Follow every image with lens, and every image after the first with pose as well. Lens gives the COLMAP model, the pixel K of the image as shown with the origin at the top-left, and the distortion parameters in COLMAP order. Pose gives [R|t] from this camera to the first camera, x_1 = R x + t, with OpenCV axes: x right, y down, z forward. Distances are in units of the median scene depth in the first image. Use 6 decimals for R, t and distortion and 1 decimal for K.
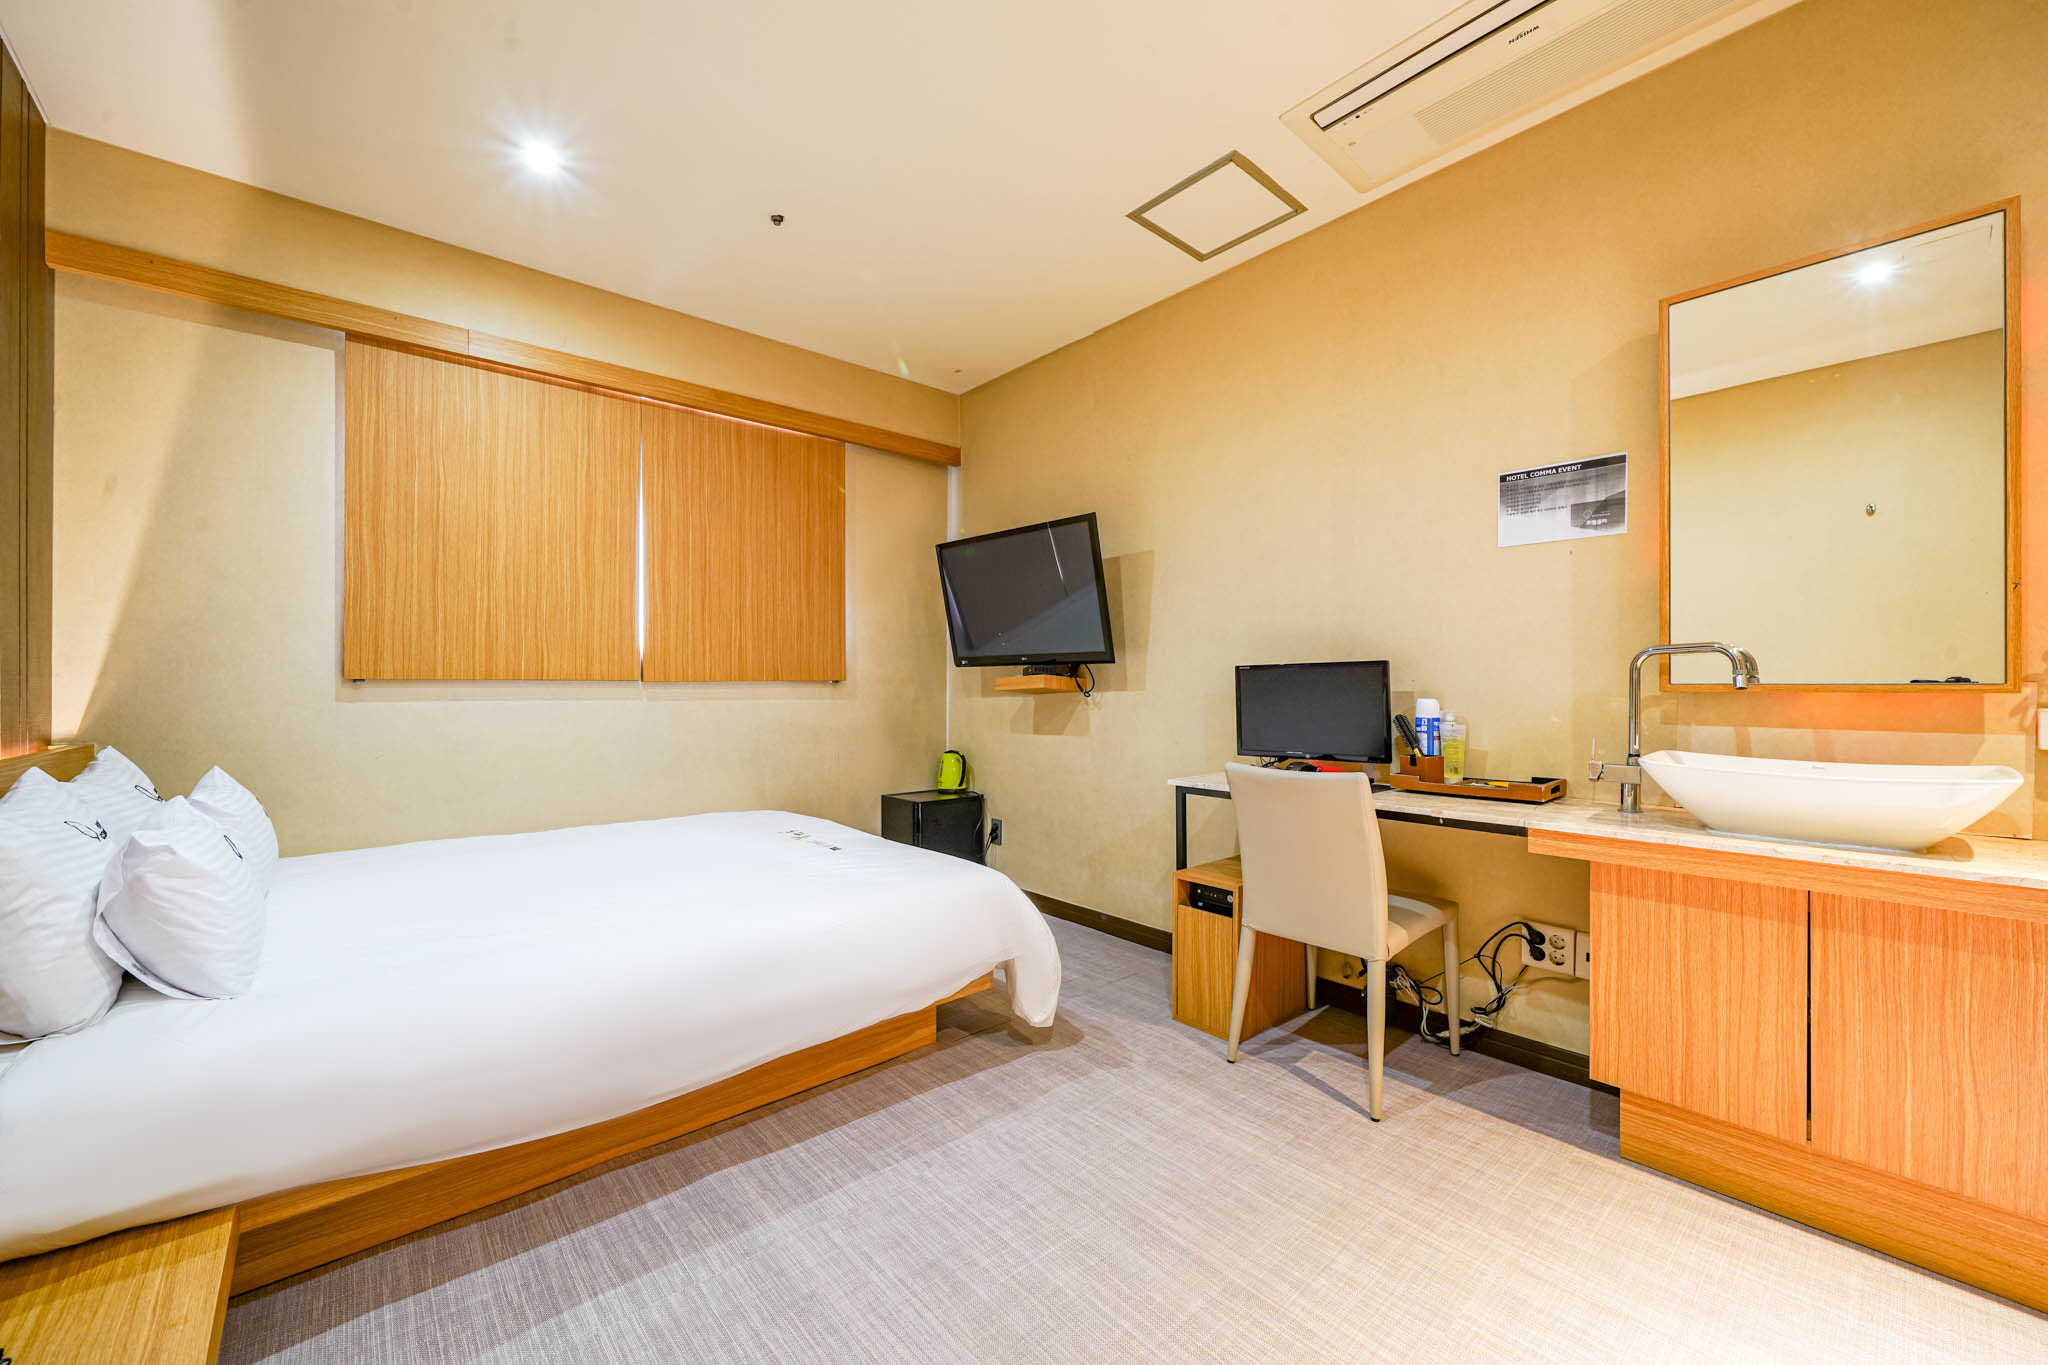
lens RADIAL K [[778.3, 0, 1018.8], [0, 778.3, 685.0], [0, 0, 1]] dist [-0.002567, -0.000392]
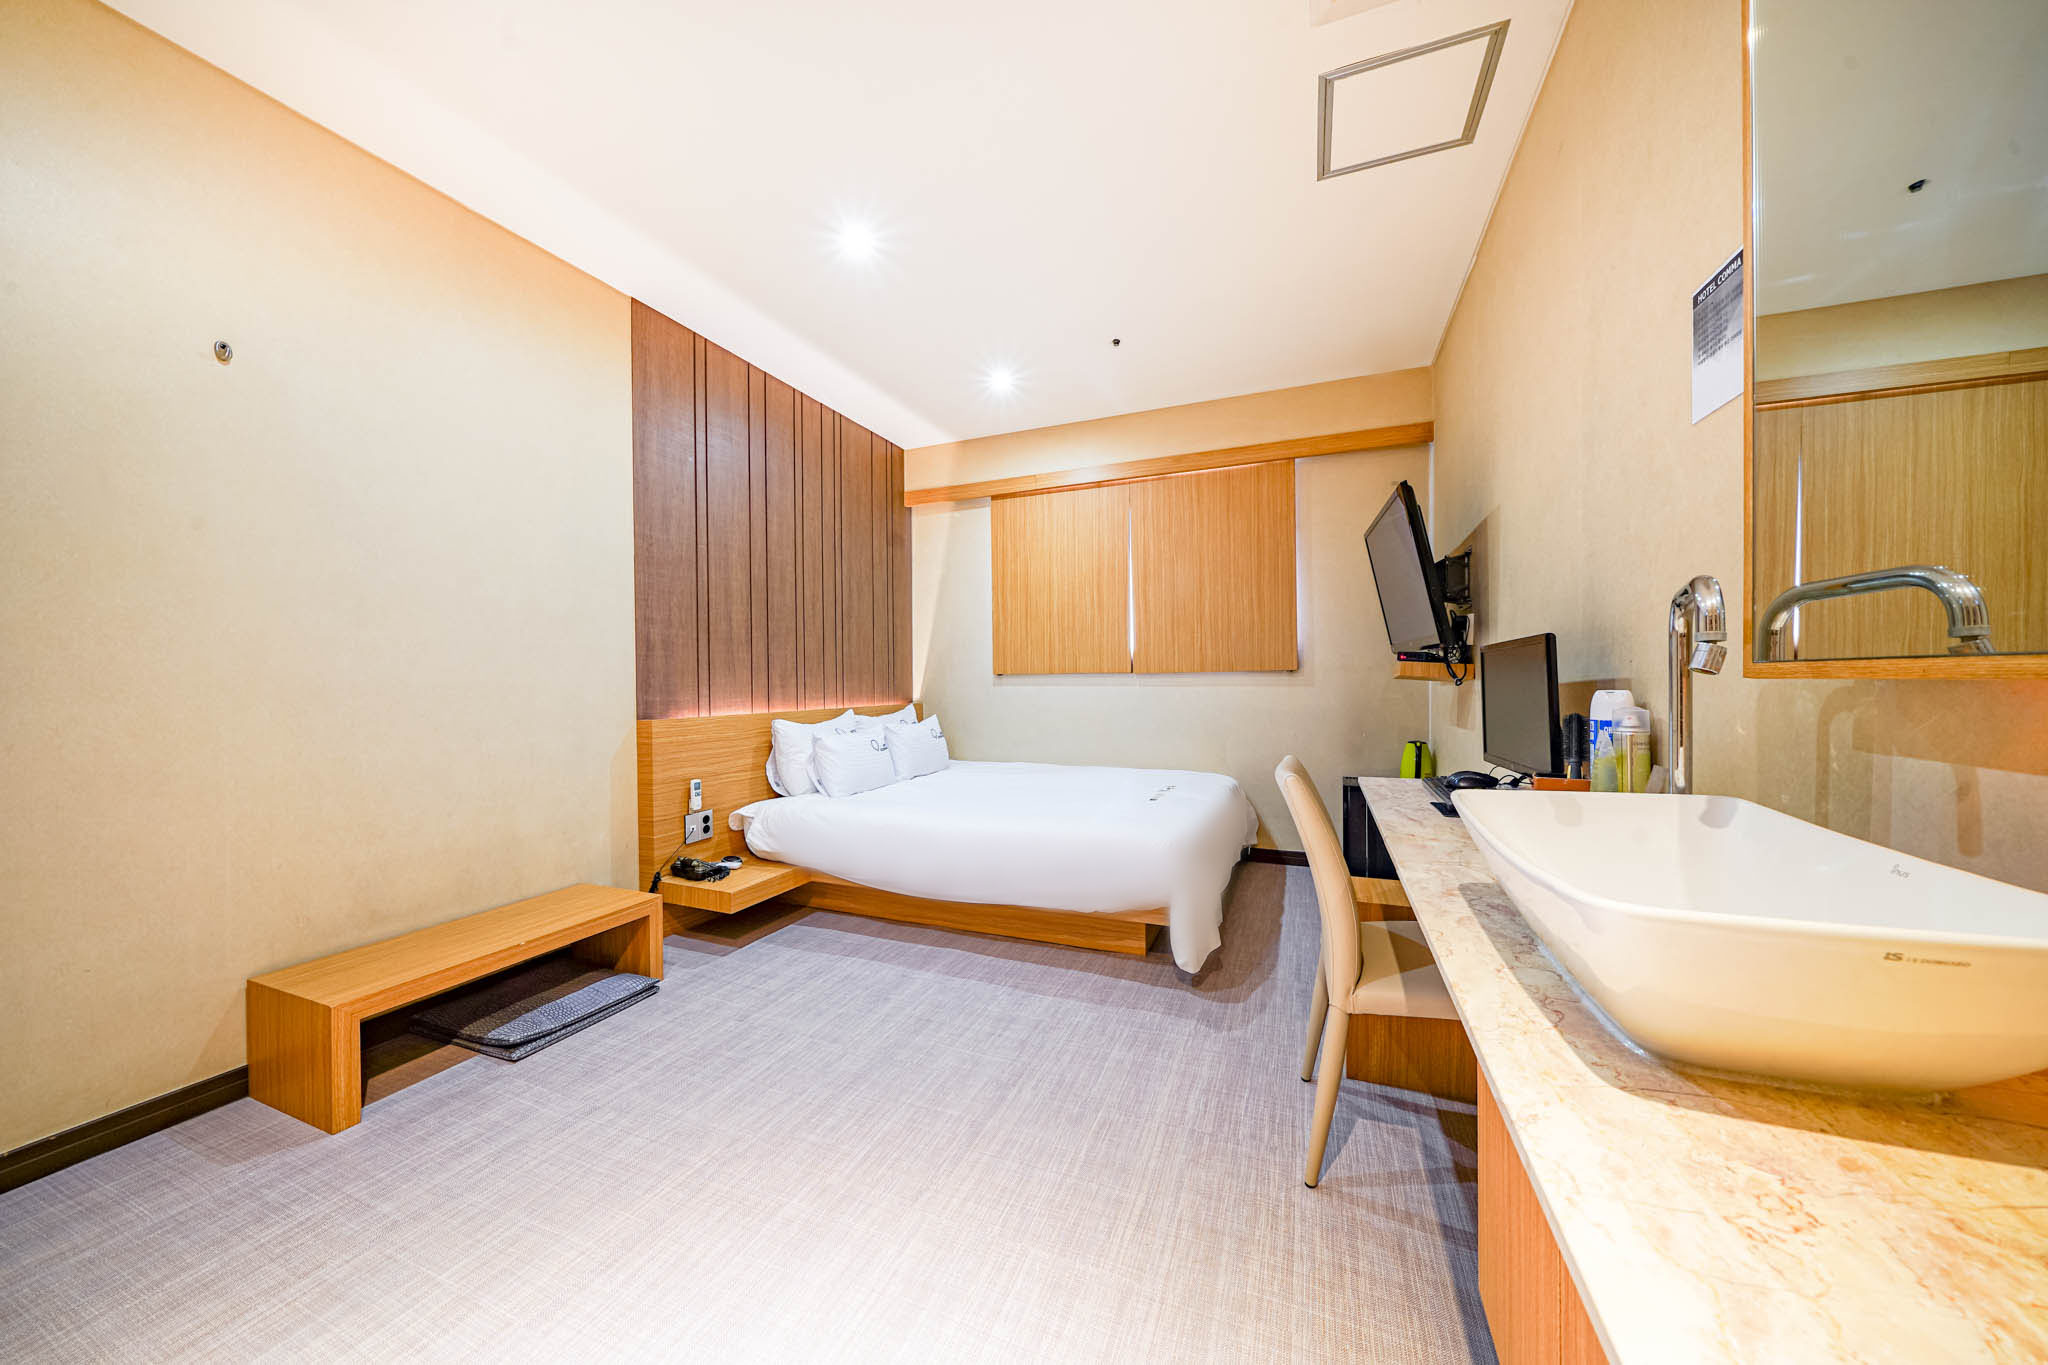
lens RADIAL K [[694.4, 0, 1023.4], [0, 694.4, 684.8], [0, 0, 1]] dist [-0.009538, -0.000123]
pose [[0.445857, 0.003676, -0.895097, 0.766776], [0.009760, 0.999912, 0.008968, 0.003517], [0.895051, -0.012734, 0.445782, 0.303155]]
